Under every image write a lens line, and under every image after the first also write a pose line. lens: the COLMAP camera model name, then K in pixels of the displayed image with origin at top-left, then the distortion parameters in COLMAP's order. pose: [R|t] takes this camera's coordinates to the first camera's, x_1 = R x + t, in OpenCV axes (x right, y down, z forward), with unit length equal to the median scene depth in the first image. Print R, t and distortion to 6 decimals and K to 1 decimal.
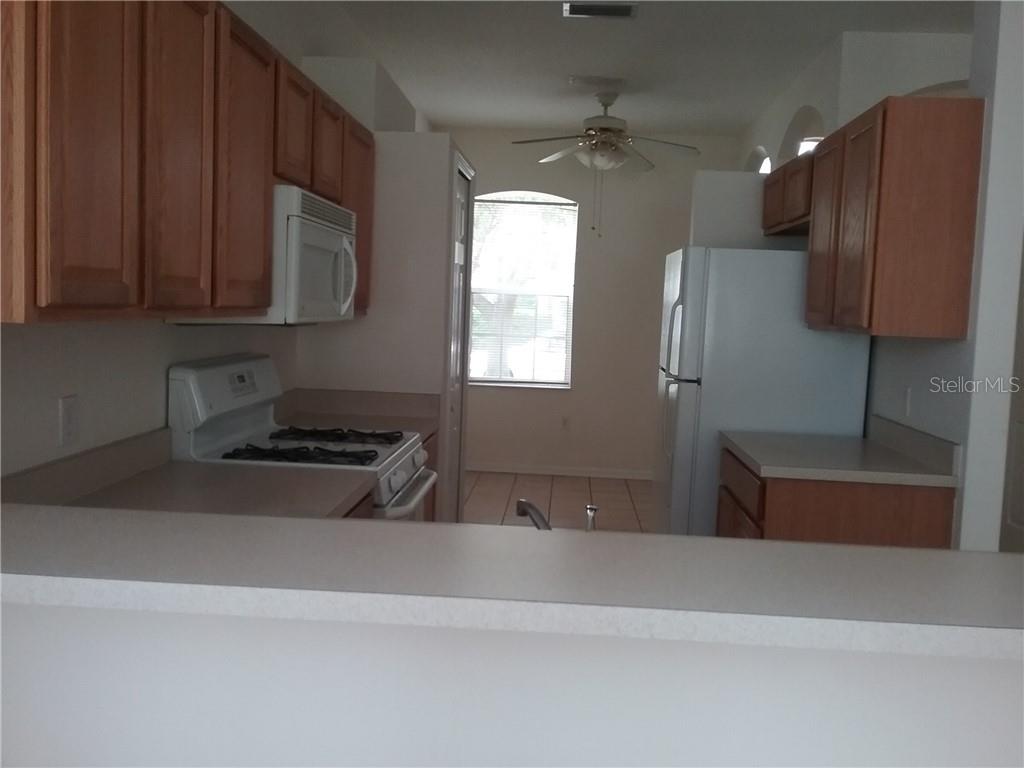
lens RADIAL K [[922.0, 0, 515.3], [0, 922.0, 360.1], [0, 0, 1]] dist [0.131131, -0.277652]
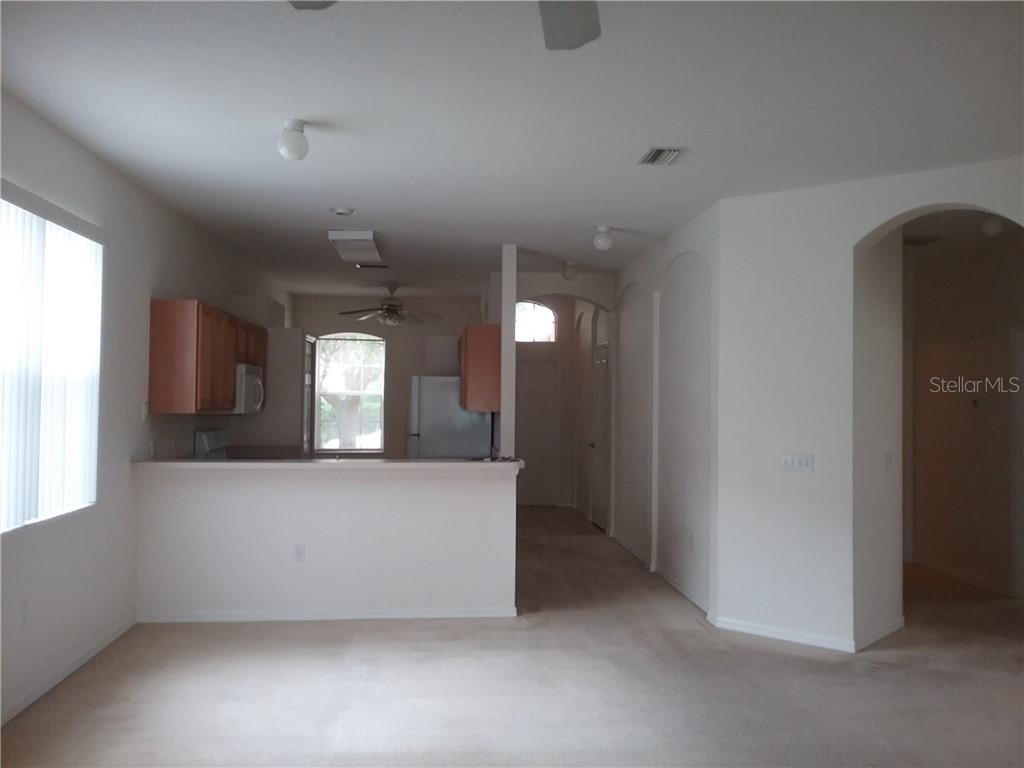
lens RADIAL K [[922.0, 0, 515.3], [0, 922.0, 360.1], [0, 0, 1]] dist [0.131131, -0.277652]
pose [[0.988870, -0.024431, 0.146765, 0.122944], [0.039179, 0.994371, -0.098450, 0.082514], [-0.143534, 0.103104, 0.984260, -1.441618]]
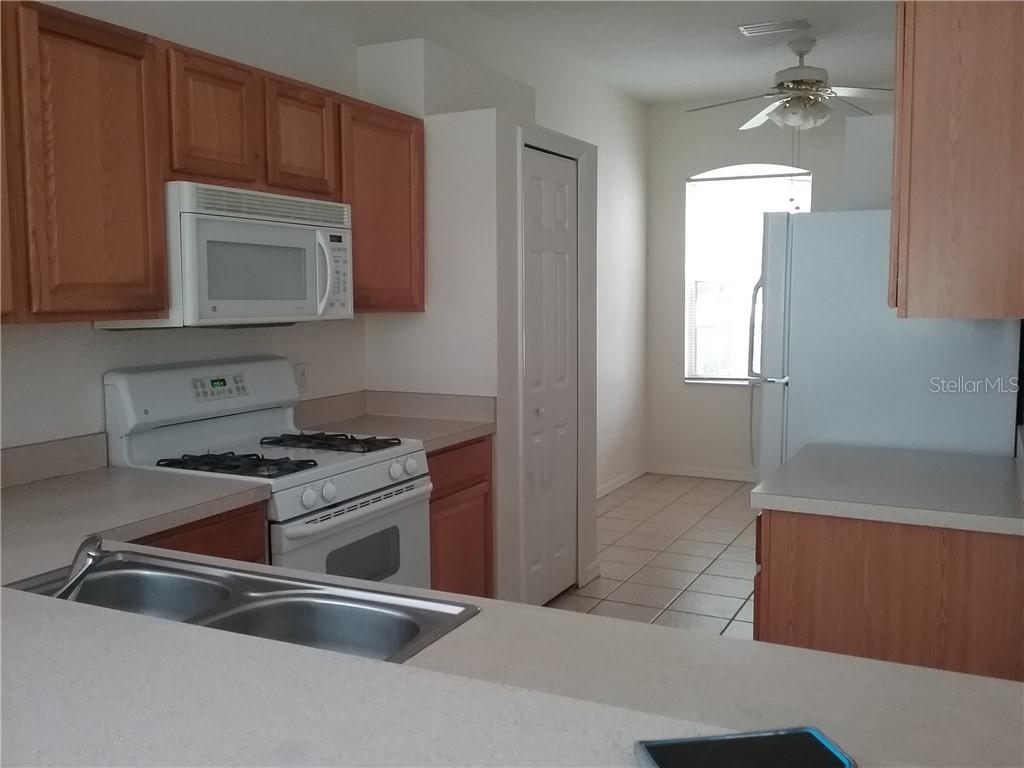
lens RADIAL K [[922.0, 0, 515.3], [0, 922.0, 360.1], [0, 0, 1]] dist [0.131131, -0.277652]
pose [[0.920373, -0.014613, -0.390768, 0.341131], [0.016756, 0.999857, 0.002075, -0.000621], [0.390682, -0.008458, 0.920487, 0.196643]]
